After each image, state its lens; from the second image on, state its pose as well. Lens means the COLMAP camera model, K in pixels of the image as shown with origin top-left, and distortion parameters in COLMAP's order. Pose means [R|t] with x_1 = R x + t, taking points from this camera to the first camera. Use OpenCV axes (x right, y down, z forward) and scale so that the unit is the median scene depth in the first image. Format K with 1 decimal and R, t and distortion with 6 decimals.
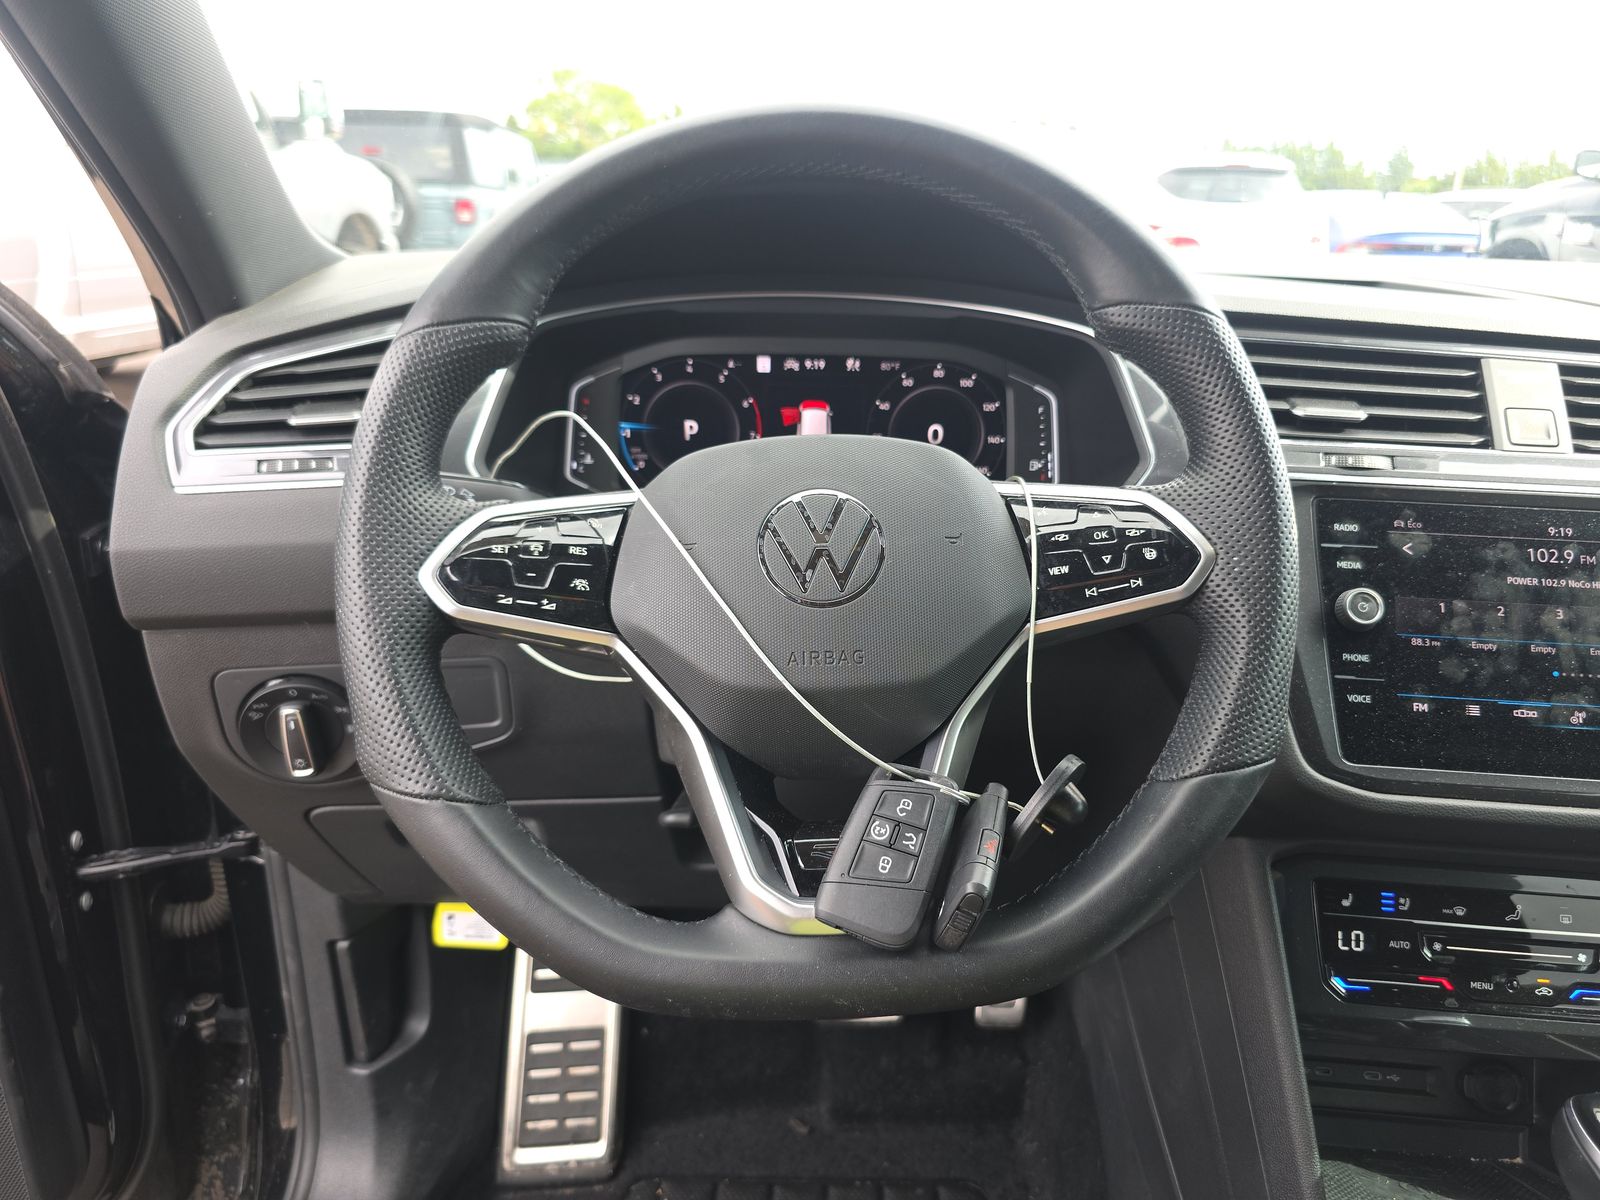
lens RADIAL K [[1060.6, 0, 798.0], [0, 1060.6, 598.3], [0, 0, 1]] dist [0.011412, -0.019151]
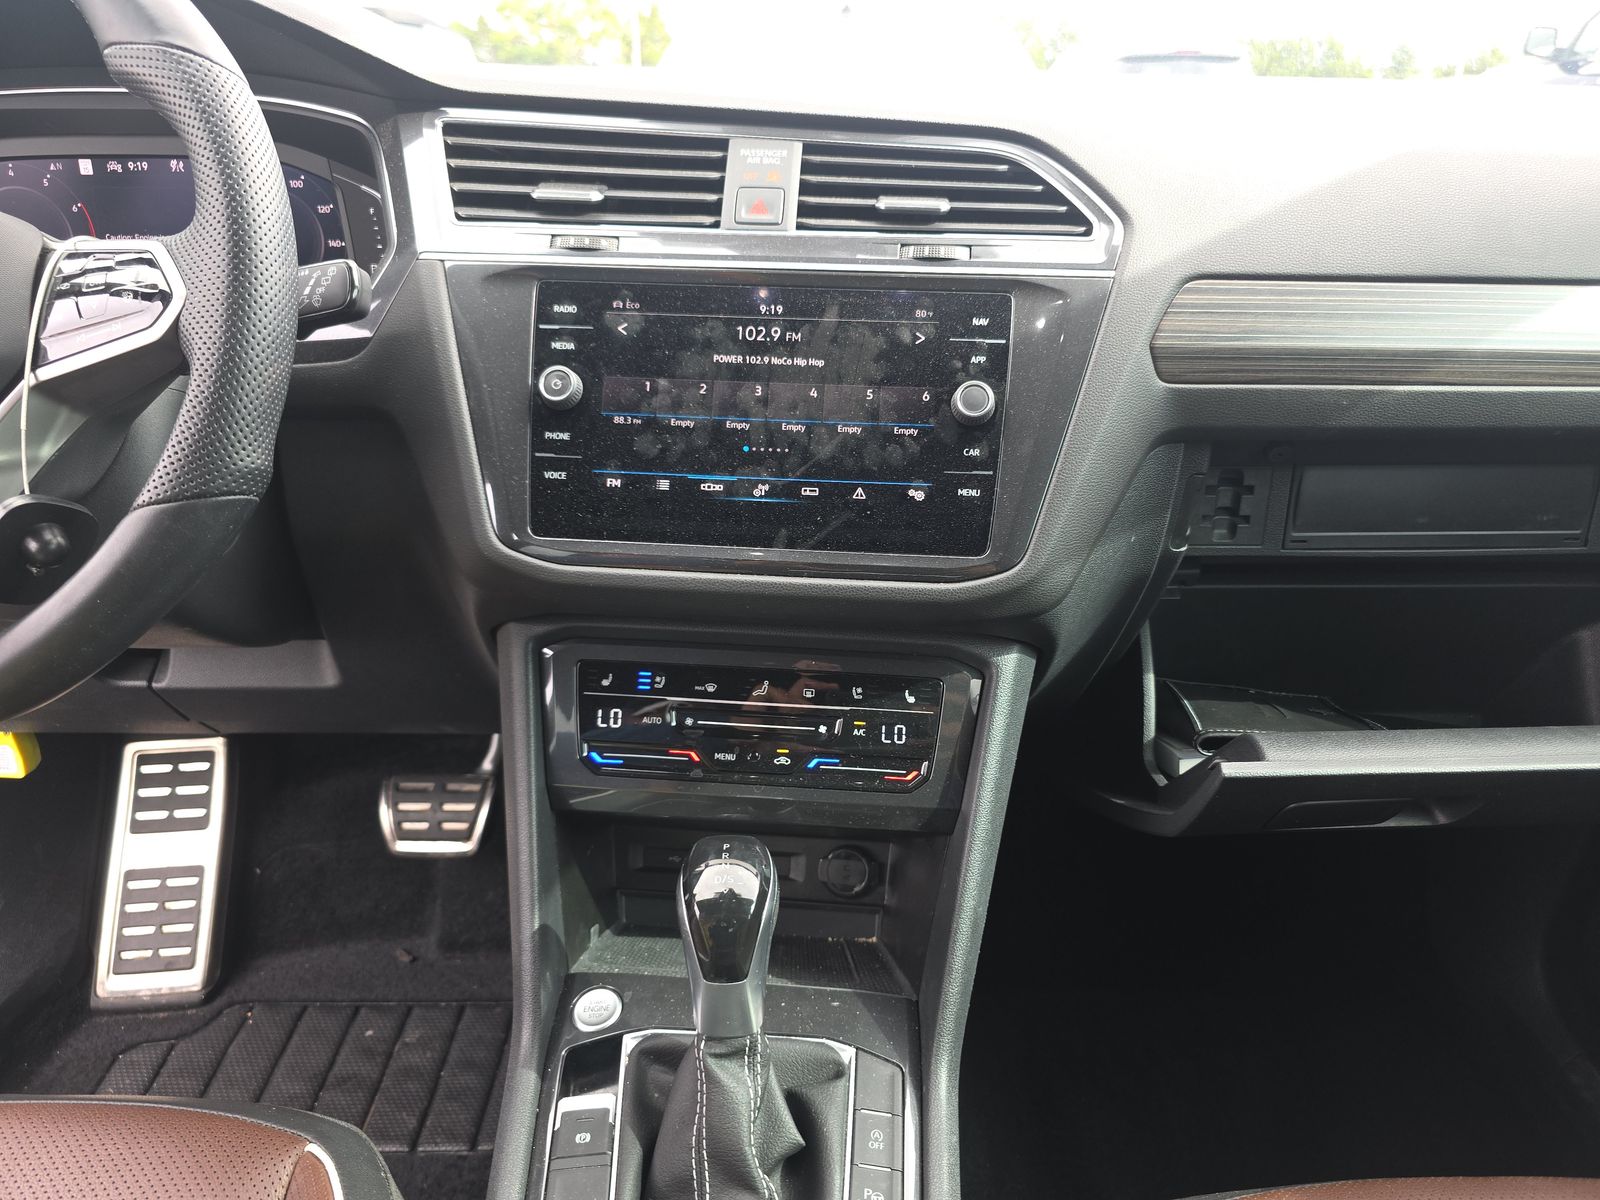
lens RADIAL K [[1060.6, 0, 798.2], [0, 1060.6, 605.3], [0, 0, 1]] dist [0.011412, -0.019151]
pose [[0.999858, -0.014110, 0.009190, 0.621011], [0.013267, 0.996203, 0.086040, 0.111191], [-0.010369, -0.085906, 0.996249, -0.025747]]
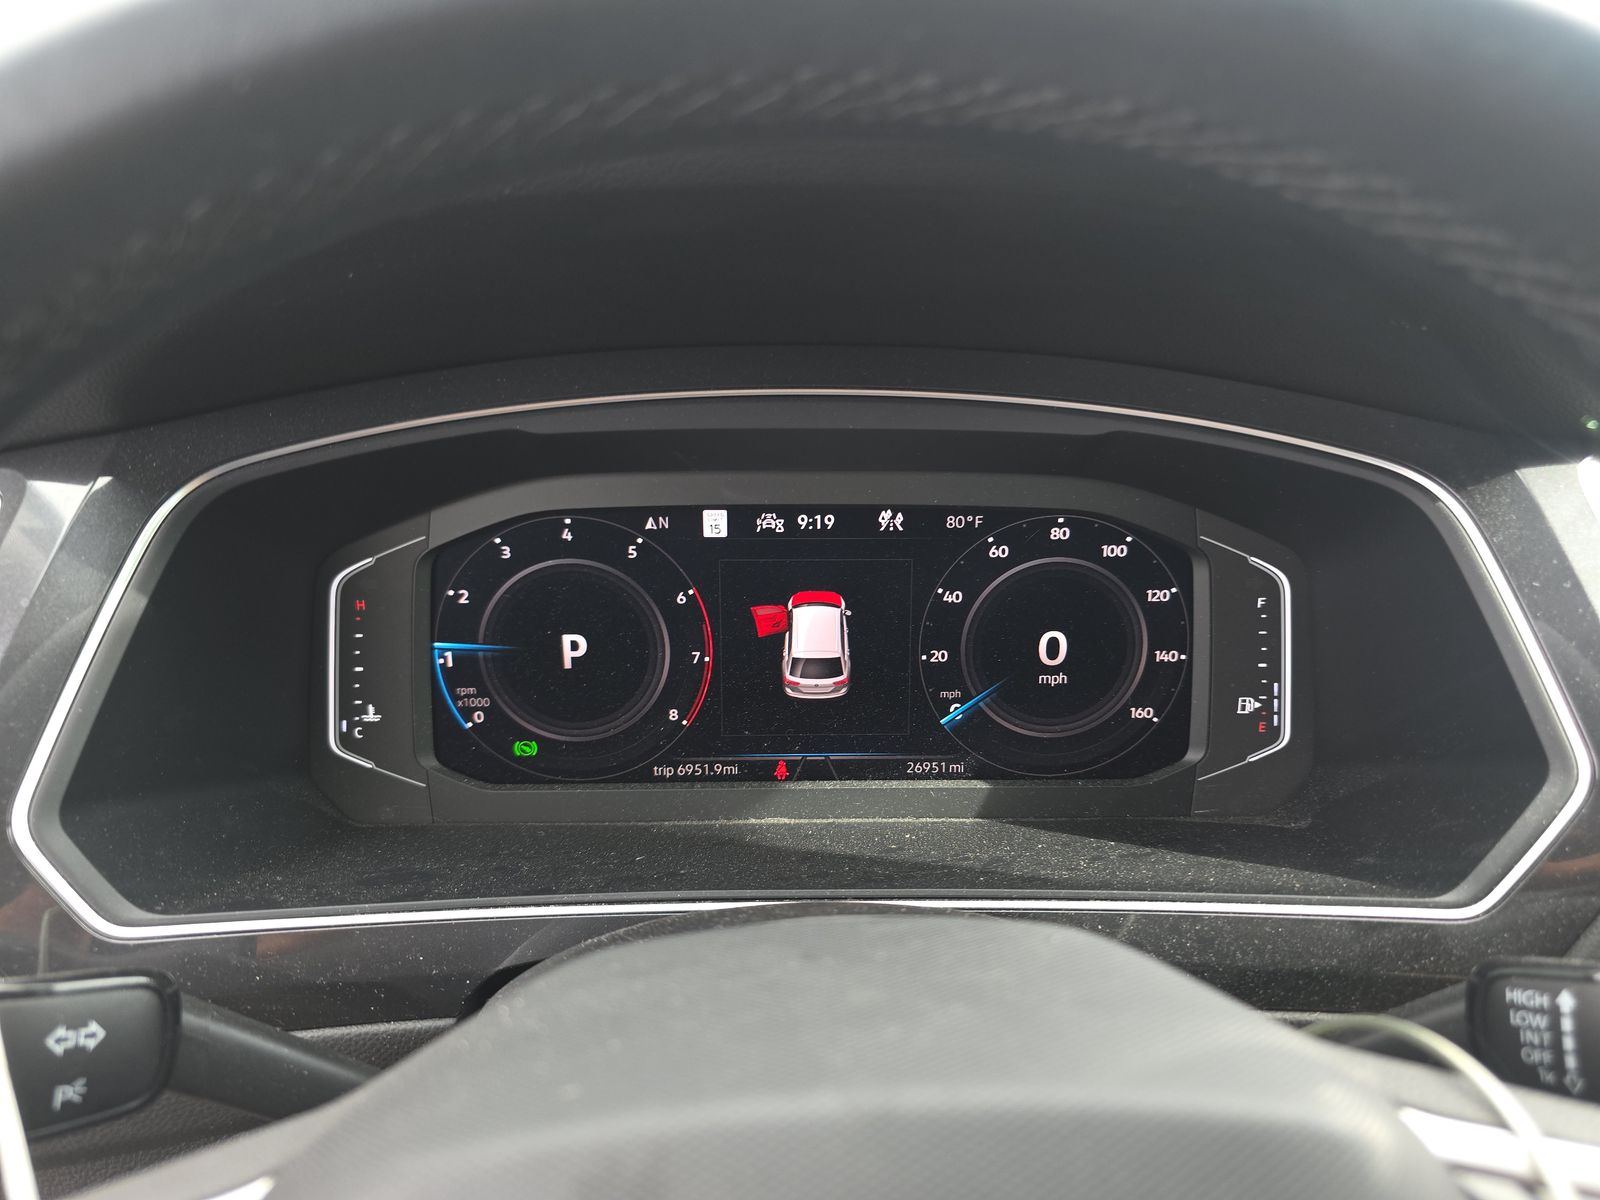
lens RADIAL K [[1060.6, 0, 802.6], [0, 1060.6, 570.1], [0, 0, 1]] dist [0.011412, -0.019151]
pose [[0.999805, -0.016604, 0.010684, 0.003714], [0.016821, 0.999646, -0.020613, -0.188397], [-0.010338, 0.020788, 0.999730, 0.498811]]
